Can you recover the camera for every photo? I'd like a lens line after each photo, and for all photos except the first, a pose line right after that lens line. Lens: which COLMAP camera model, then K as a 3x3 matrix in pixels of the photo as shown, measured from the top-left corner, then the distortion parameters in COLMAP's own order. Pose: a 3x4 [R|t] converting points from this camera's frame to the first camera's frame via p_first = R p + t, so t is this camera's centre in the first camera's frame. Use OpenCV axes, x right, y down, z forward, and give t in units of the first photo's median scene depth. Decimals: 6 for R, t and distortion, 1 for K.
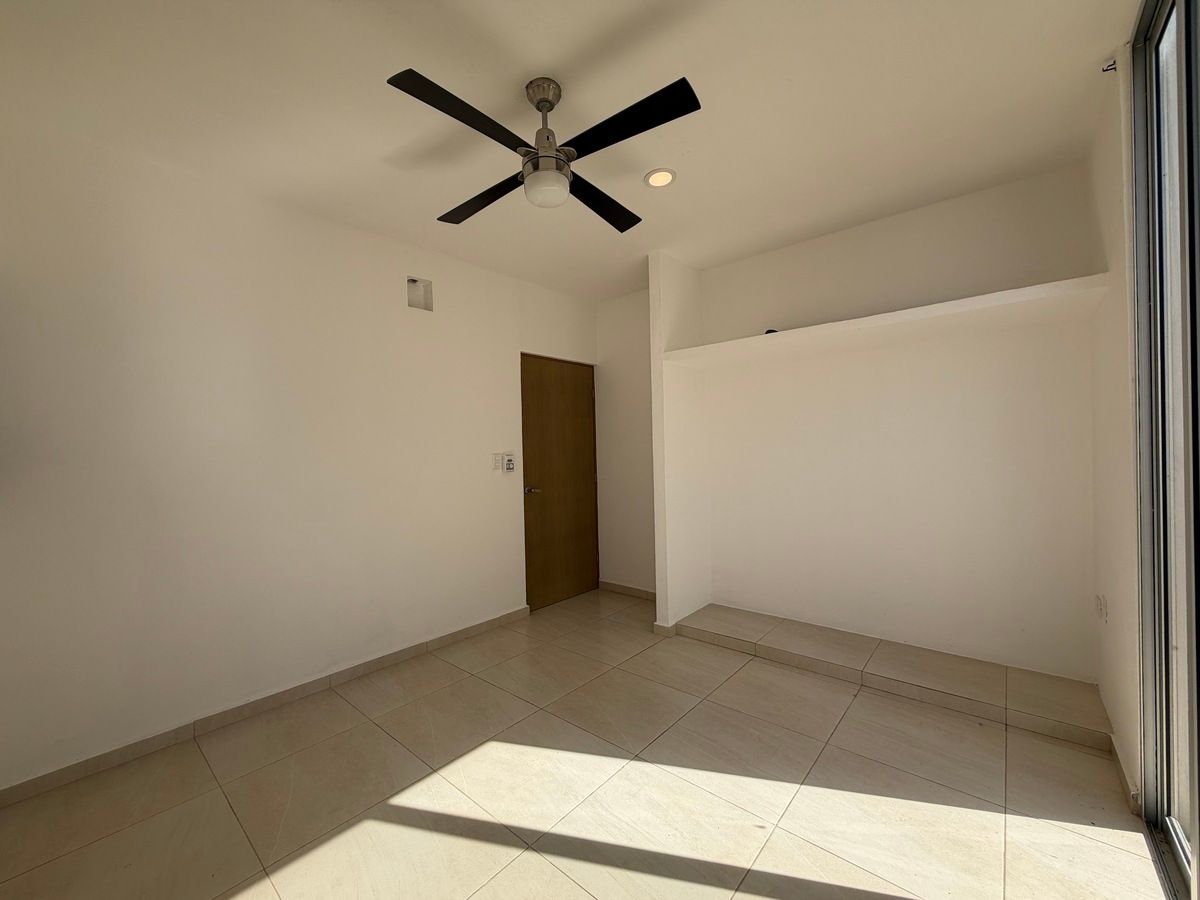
lens RADIAL K [[476.5, 0, 597.7], [0, 476.5, 451.1], [0, 0, 1]] dist [0.001385, -0.000017]
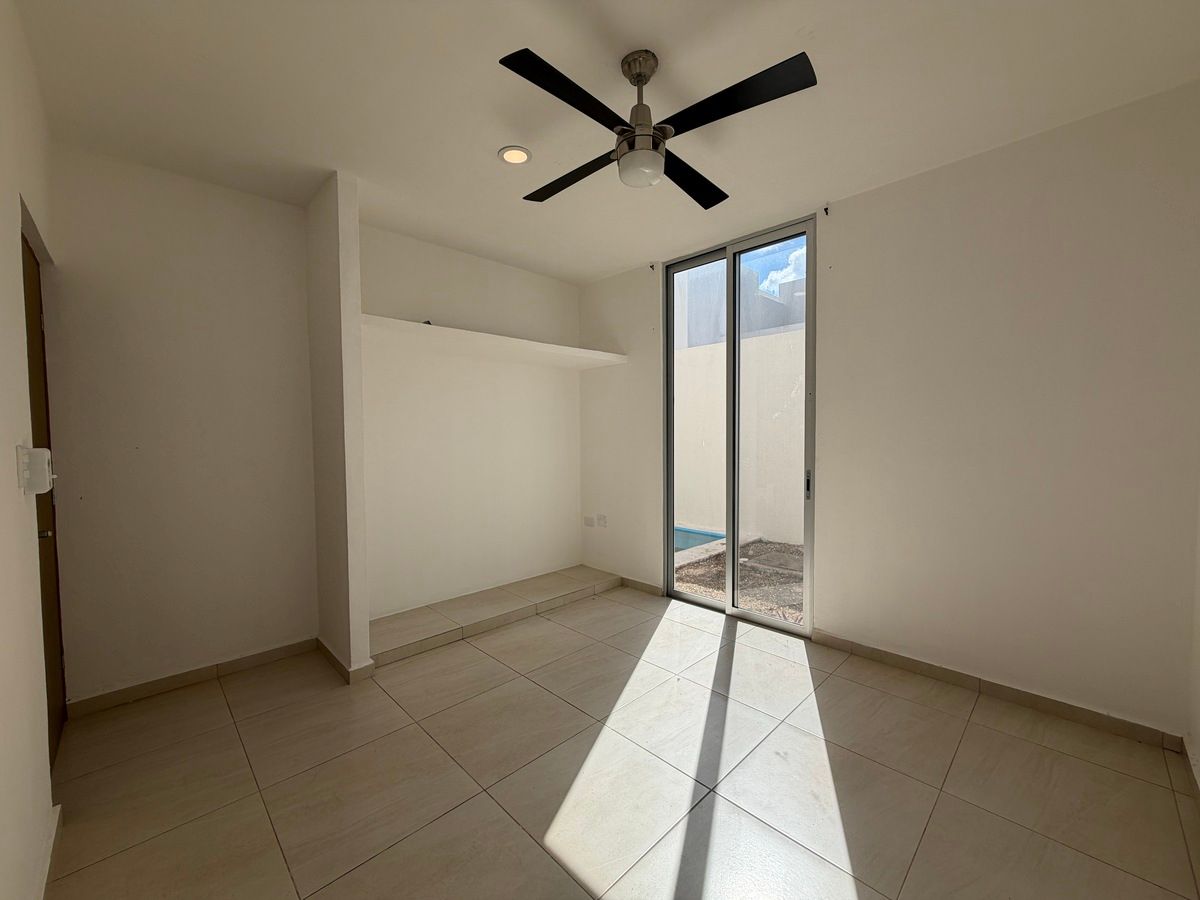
lens RADIAL K [[476.5, 0, 598.3], [0, 476.5, 449.5], [0, 0, 1]] dist [0.001385, -0.000017]
pose [[0.077634, -0.012623, 0.996902, -0.690346], [0.002646, 0.999919, 0.012455, 0.005110], [-0.996978, 0.001671, 0.077661, 0.638490]]
